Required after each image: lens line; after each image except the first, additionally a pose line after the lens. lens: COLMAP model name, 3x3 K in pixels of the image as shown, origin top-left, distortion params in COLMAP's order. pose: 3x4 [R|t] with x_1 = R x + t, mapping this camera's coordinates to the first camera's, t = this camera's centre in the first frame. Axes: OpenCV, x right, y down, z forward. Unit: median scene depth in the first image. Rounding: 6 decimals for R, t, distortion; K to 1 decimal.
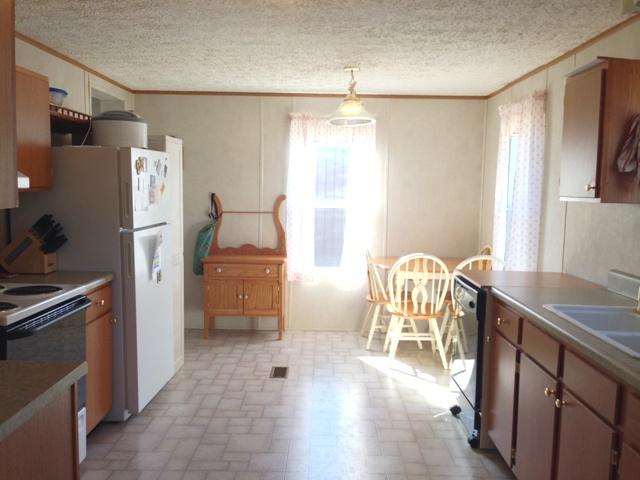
lens RADIAL K [[548.6, 0, 317.5], [0, 548.6, 241.4], [0, 0, 1]] dist [0.010044, -0.010556]
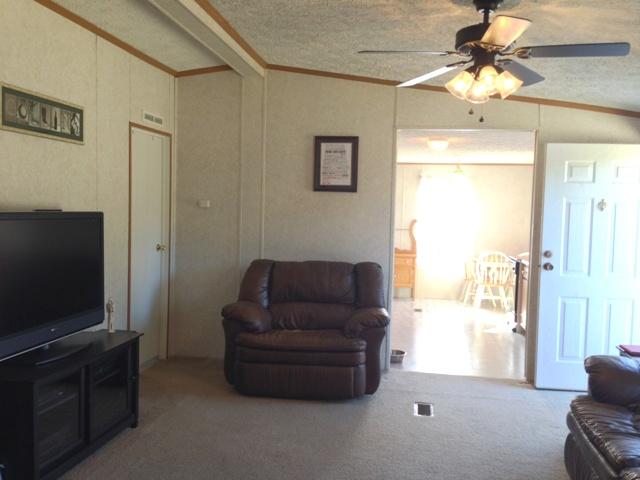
lens RADIAL K [[548.6, 0, 321.7], [0, 548.6, 235.5], [0, 0, 1]] dist [0.010044, -0.010556]
pose [[0.988349, 0.019930, -0.150893, -0.107144], [-0.029020, 0.997879, -0.058276, 0.087921], [0.149412, 0.061976, 0.986831, -0.893726]]
